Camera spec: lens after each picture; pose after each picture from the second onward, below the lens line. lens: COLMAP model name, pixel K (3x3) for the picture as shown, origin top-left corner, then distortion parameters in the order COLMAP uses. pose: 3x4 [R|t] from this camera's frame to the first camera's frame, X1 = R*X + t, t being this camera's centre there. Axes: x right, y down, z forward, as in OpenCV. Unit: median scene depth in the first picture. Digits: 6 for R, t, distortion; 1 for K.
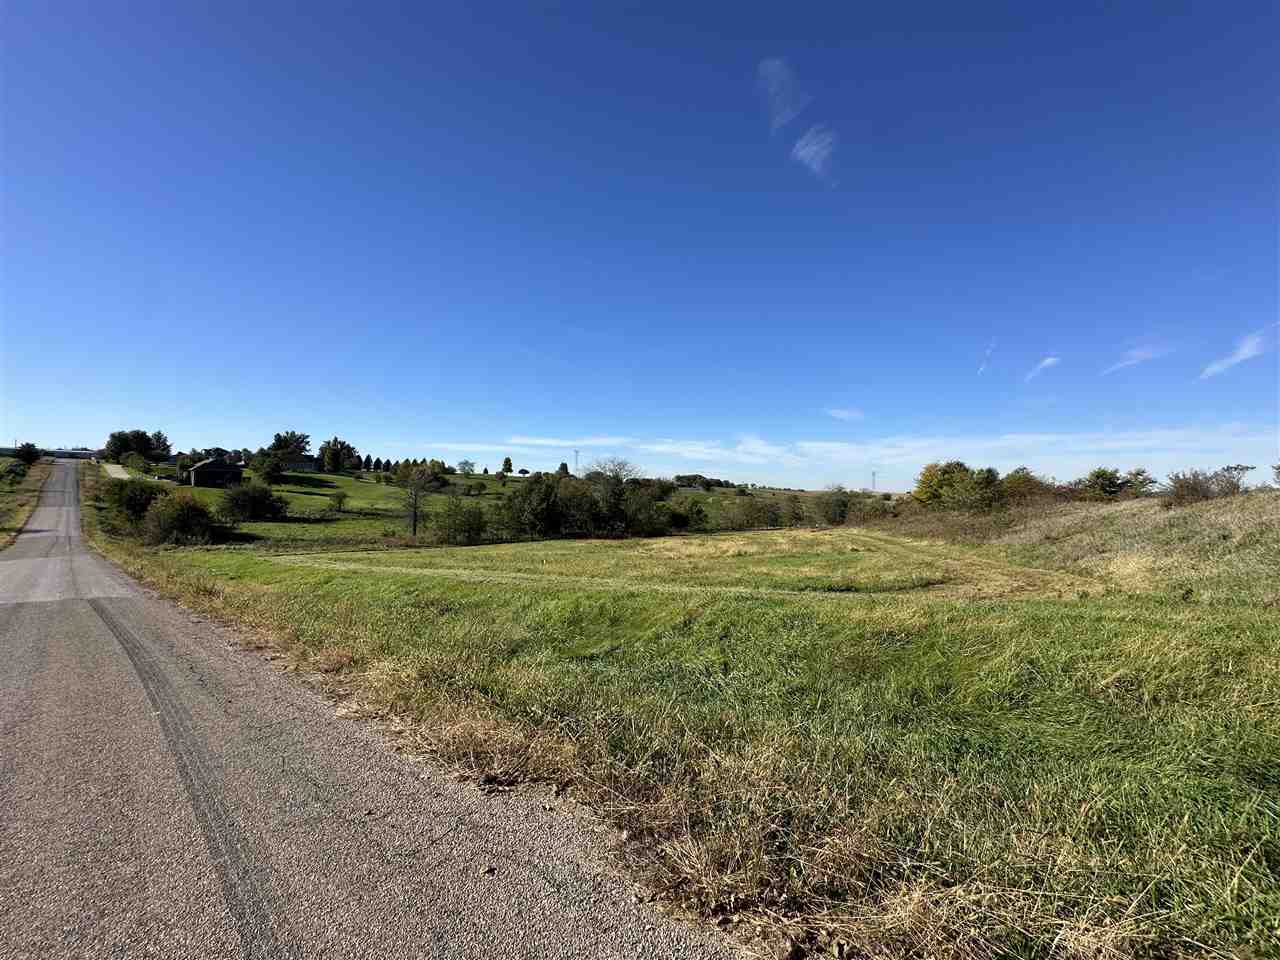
lens RADIAL K [[507.6, 0, 643.3], [0, 507.6, 475.9], [0, 0, 1]] dist [-0.001640, 0.000232]
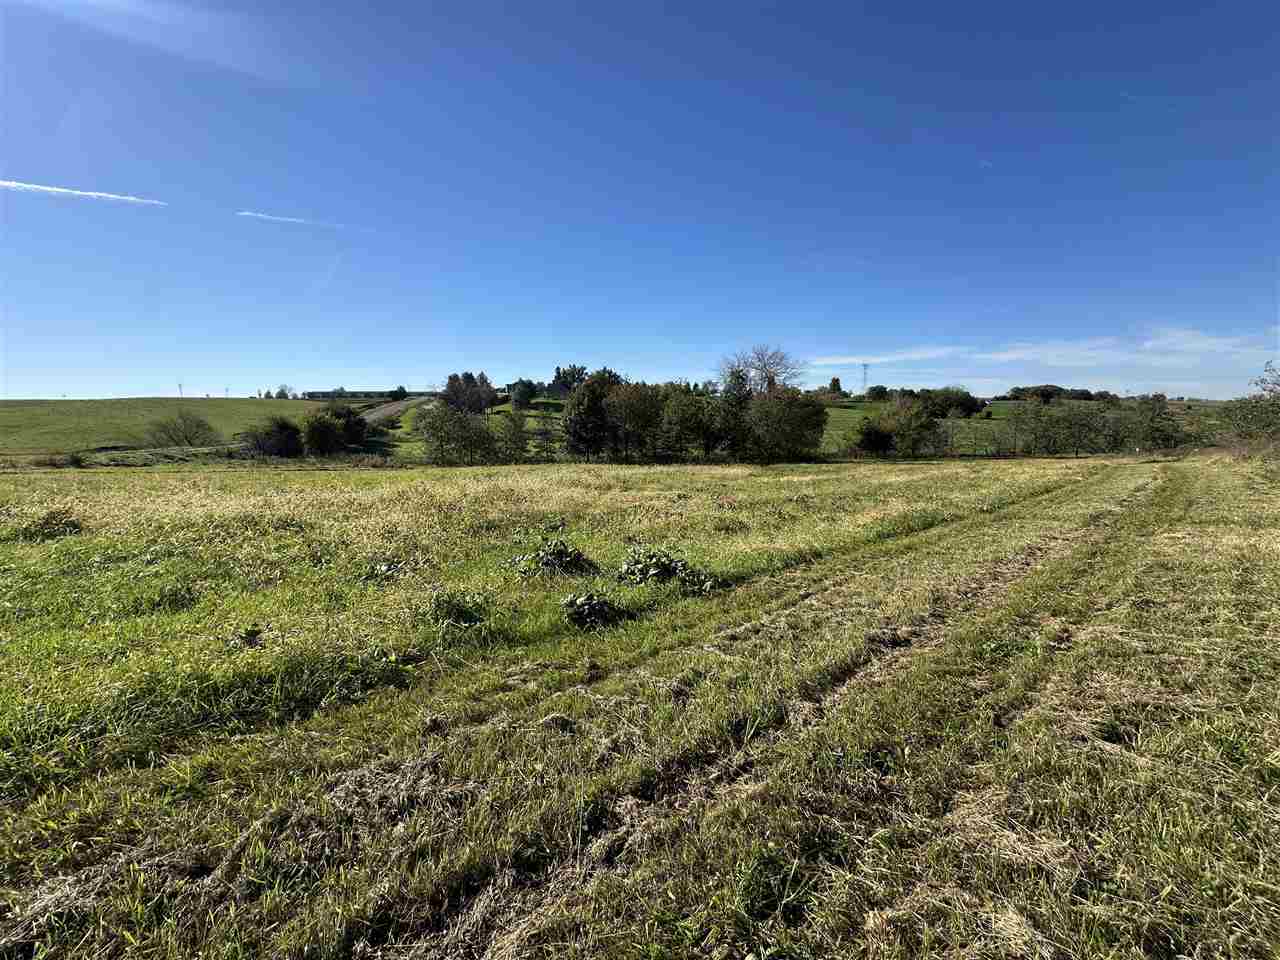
lens RADIAL K [[507.6, 0, 638.8], [0, 507.6, 482.0], [0, 0, 1]] dist [-0.001640, 0.000232]
pose [[0.830367, 0.045261, -0.555375, 0.087175], [0.042821, 0.988565, 0.144588, 0.016979], [0.555568, -0.143842, 0.818934, 0.145845]]
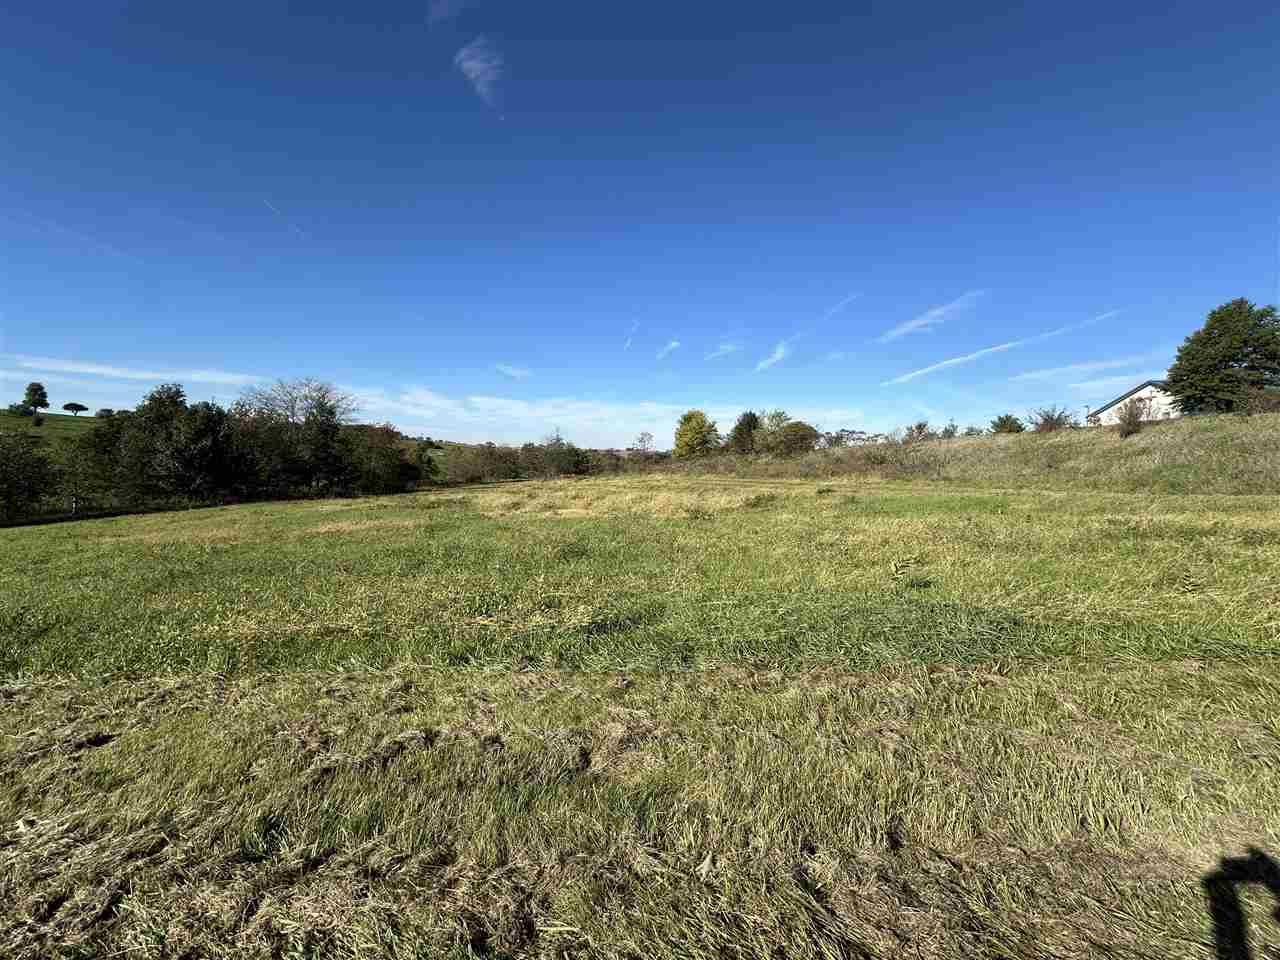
lens RADIAL K [[507.6, 0, 639.3], [0, 507.6, 478.0], [0, 0, 1]] dist [-0.001640, 0.000232]
pose [[0.815051, -0.023708, 0.578904, -0.042865], [-0.029256, 0.996204, 0.081988, 0.012187], [-0.578650, -0.083761, 0.811264, 0.092224]]
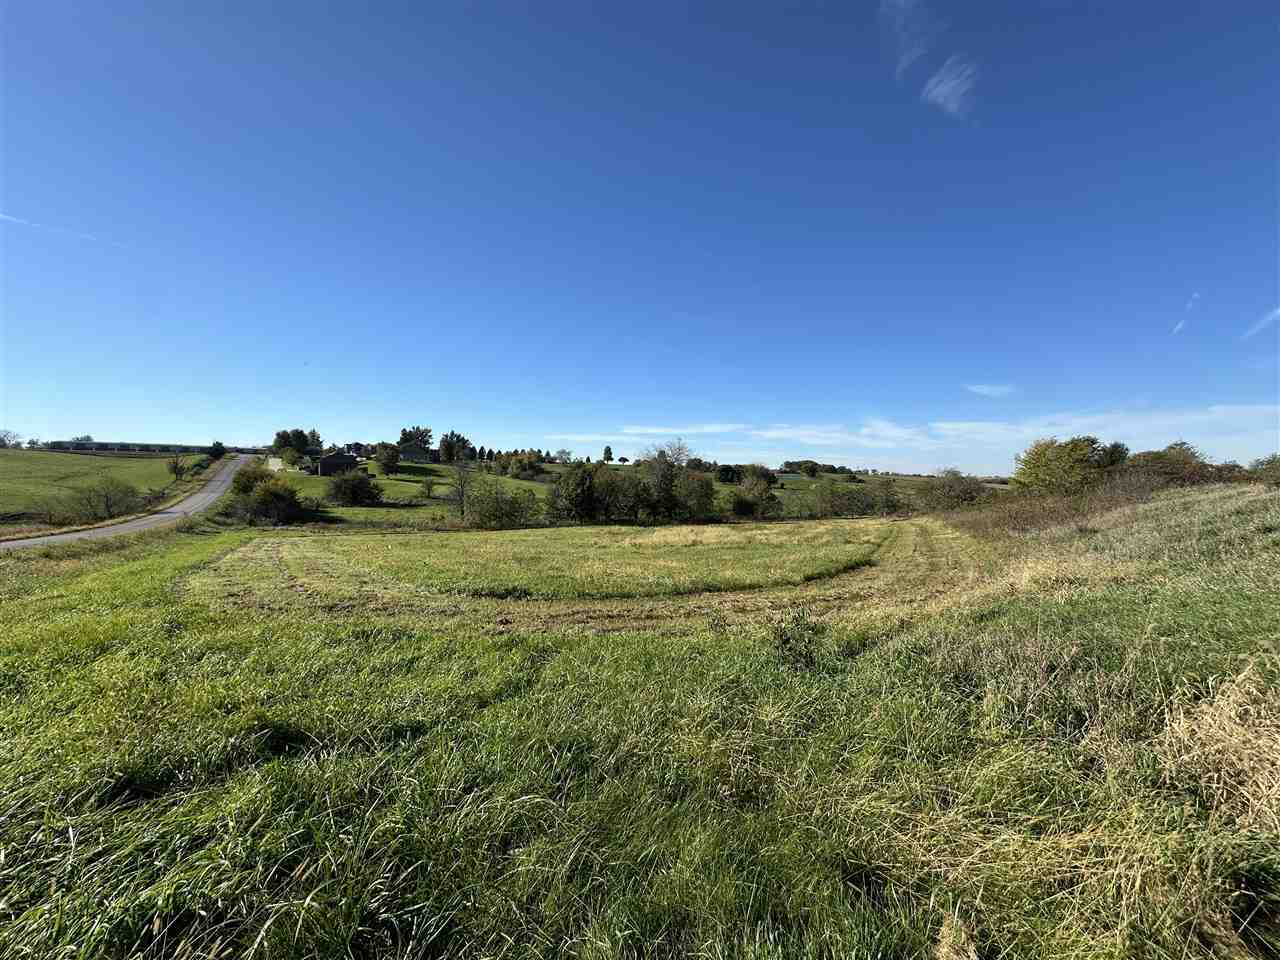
lens RADIAL K [[507.6, 0, 642.9], [0, 507.6, 483.5], [0, 0, 1]] dist [-0.001640, 0.000232]
pose [[0.975146, -0.005220, -0.221503, 0.046151], [0.013819, 0.999209, 0.037291, 0.003095], [0.221133, -0.039425, 0.974446, 0.022841]]
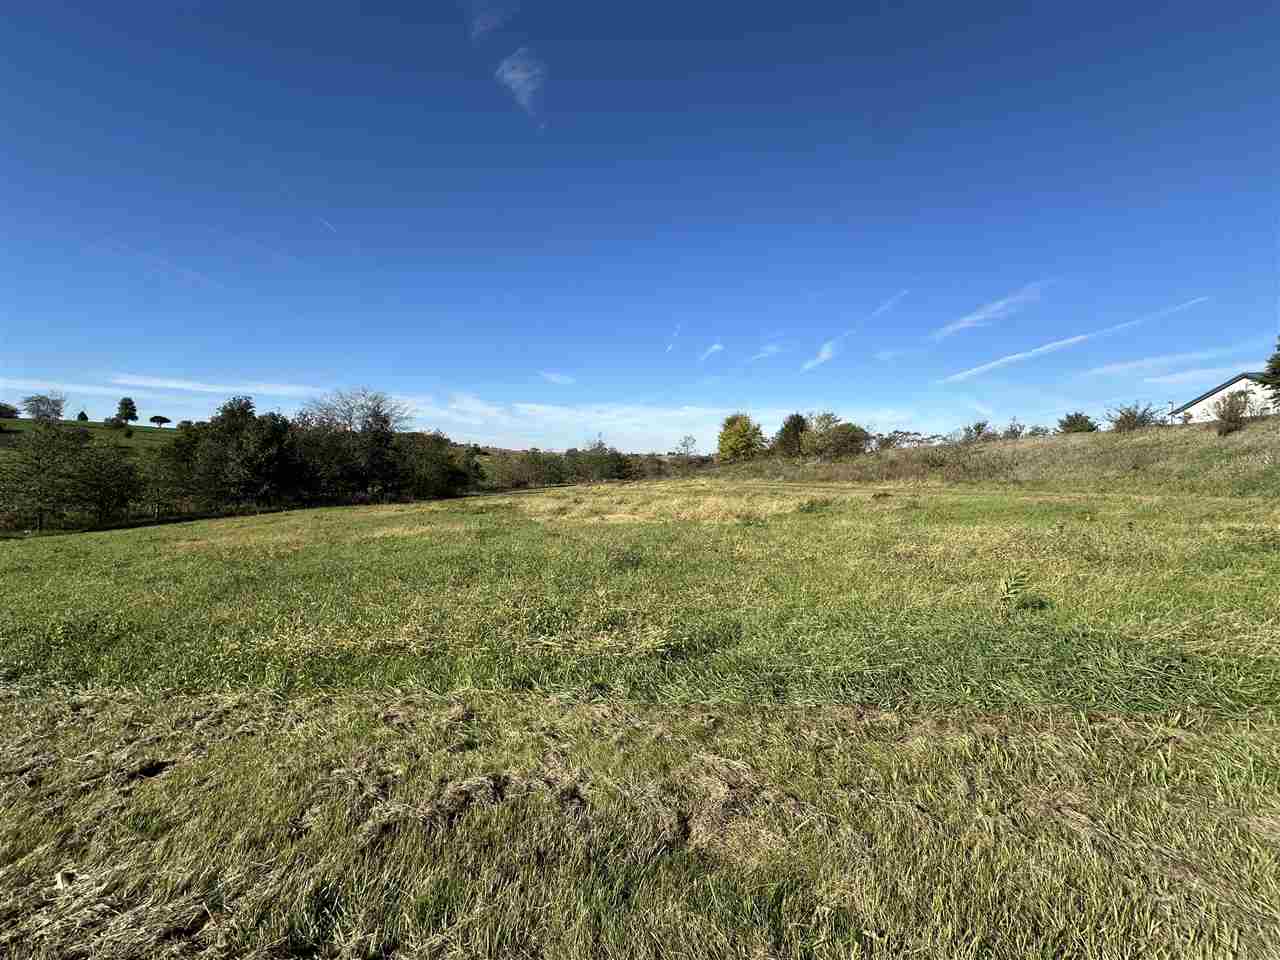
lens RADIAL K [[507.6, 0, 637.1], [0, 507.6, 486.8], [0, 0, 1]] dist [-0.001640, 0.000232]
pose [[0.861152, -0.031781, 0.507352, -0.042722], [-0.017803, 0.995546, 0.092580, 0.012315], [-0.508035, -0.088758, 0.856751, 0.094914]]
